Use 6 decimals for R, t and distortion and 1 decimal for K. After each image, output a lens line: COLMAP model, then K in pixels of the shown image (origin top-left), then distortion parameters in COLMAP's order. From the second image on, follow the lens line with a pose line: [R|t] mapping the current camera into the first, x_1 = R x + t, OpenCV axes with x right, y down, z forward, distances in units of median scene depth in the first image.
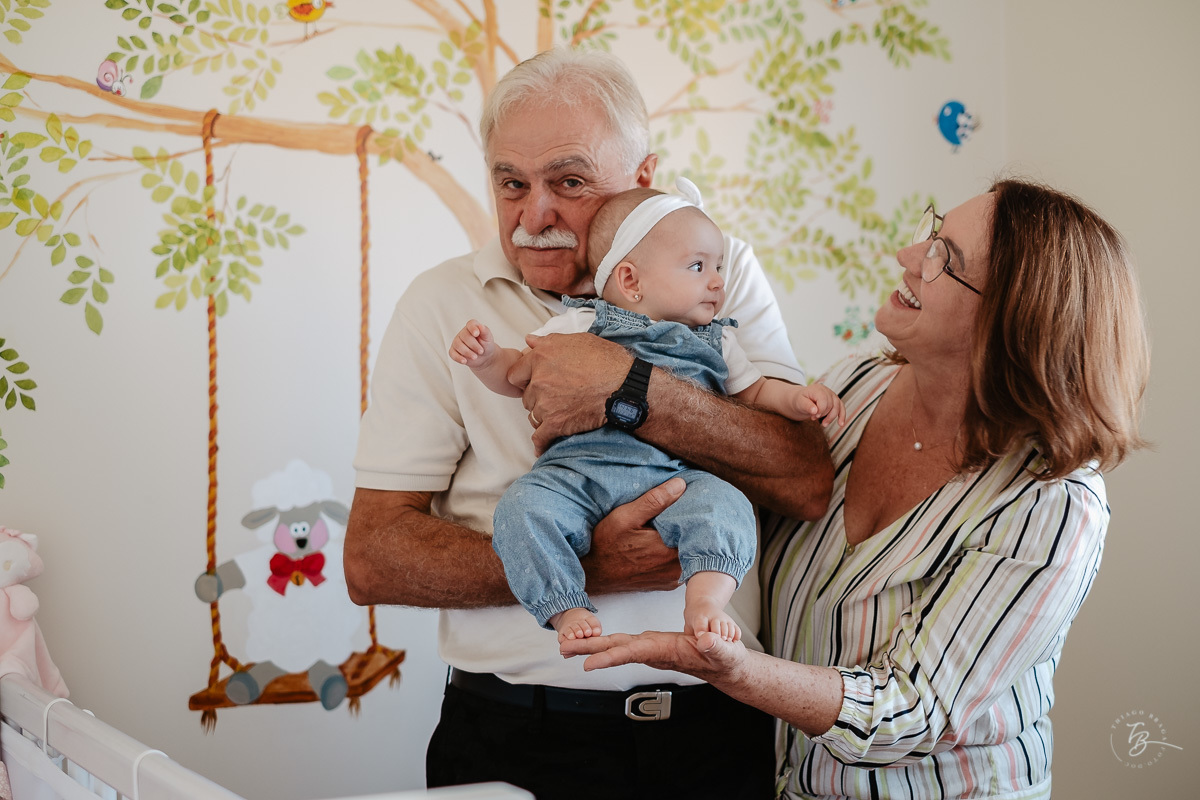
lens RADIAL K [[1820.1, 0, 604.2], [0, 1820.1, 396.3], [0, 0, 1]] dist [-0.034316, 0.000000]
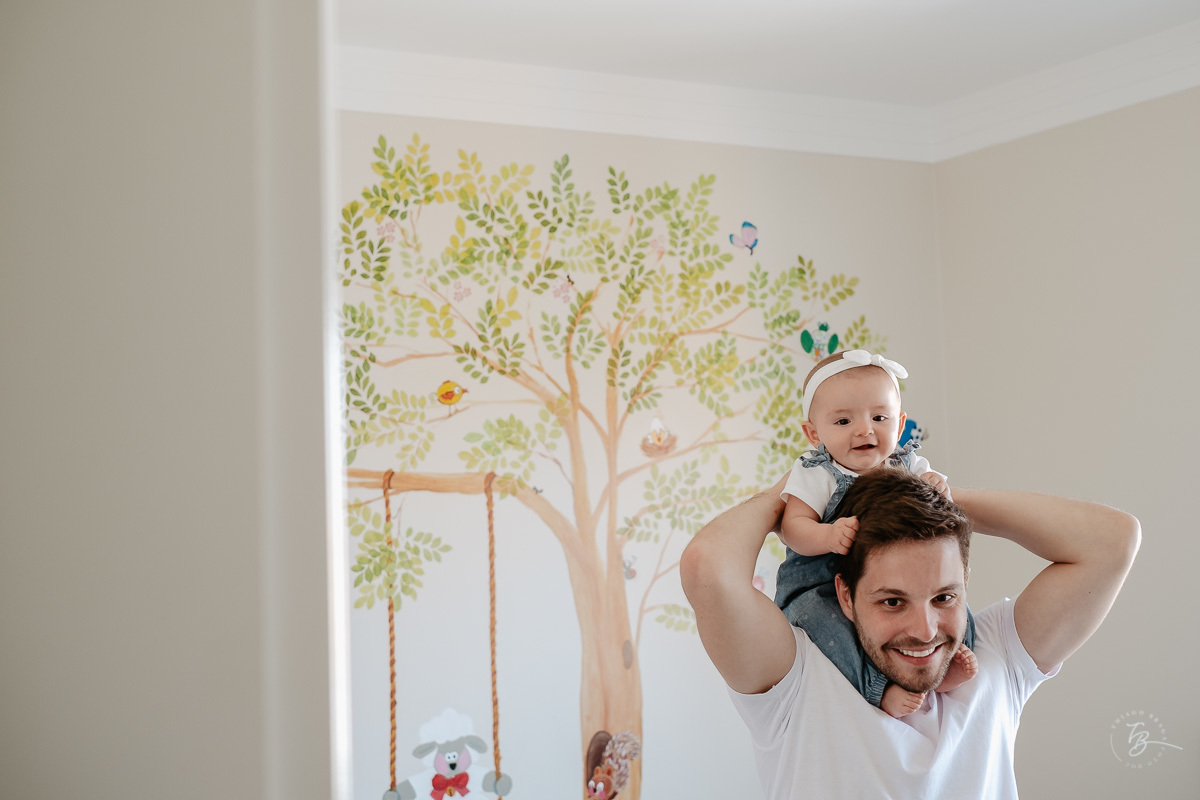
lens RADIAL K [[1820.1, 0, 592.1], [0, 1820.1, 400.4], [0, 0, 1]] dist [-0.034316, 0.000000]
pose [[0.999585, -0.022367, -0.018159, -0.023873], [0.020909, 0.996824, -0.076841, -0.095821], [0.019820, 0.076429, 0.996878, -0.456518]]
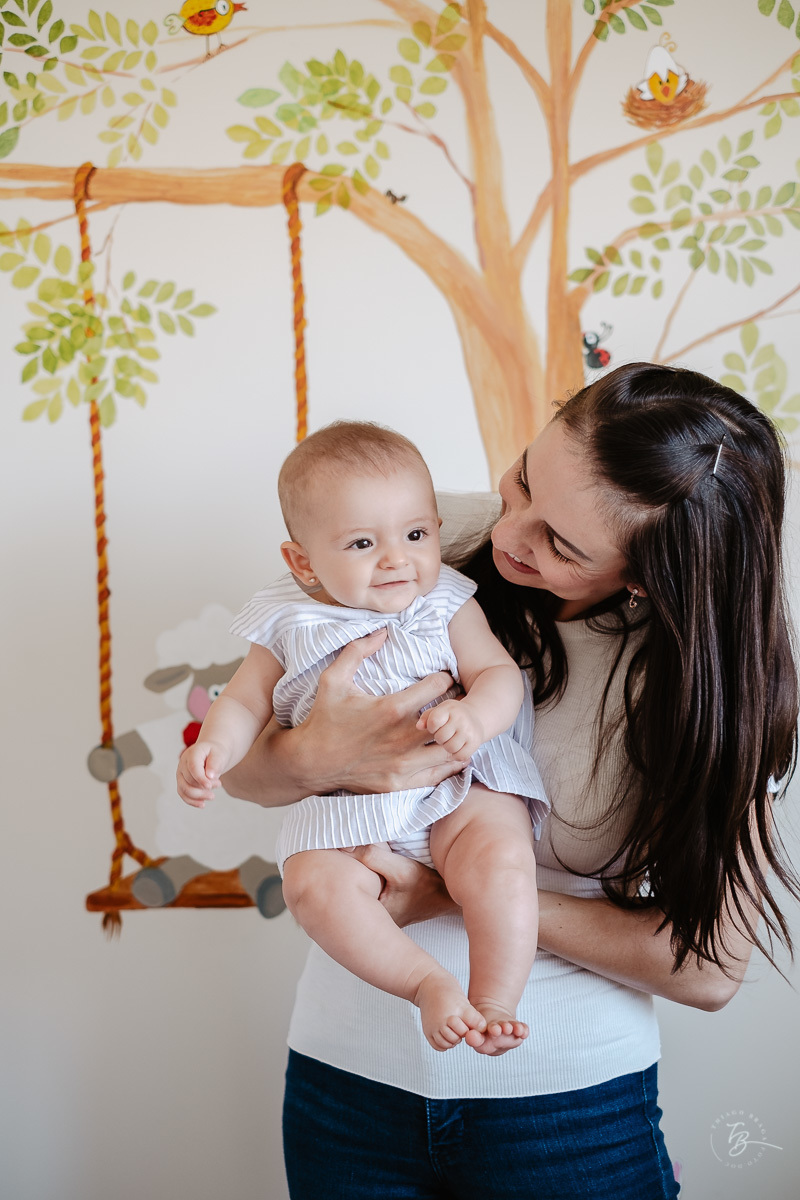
lens RADIAL K [[1820.1, 0, 400.3], [0, 1820.1, 604.3], [0, 0, 1]] dist [-0.034316, 0.000000]
pose [[0.895586, 0.016788, -0.444572, 0.254467], [0.027833, 0.995216, 0.093651, -0.037044], [0.444017, -0.096246, 0.890834, 0.336253]]
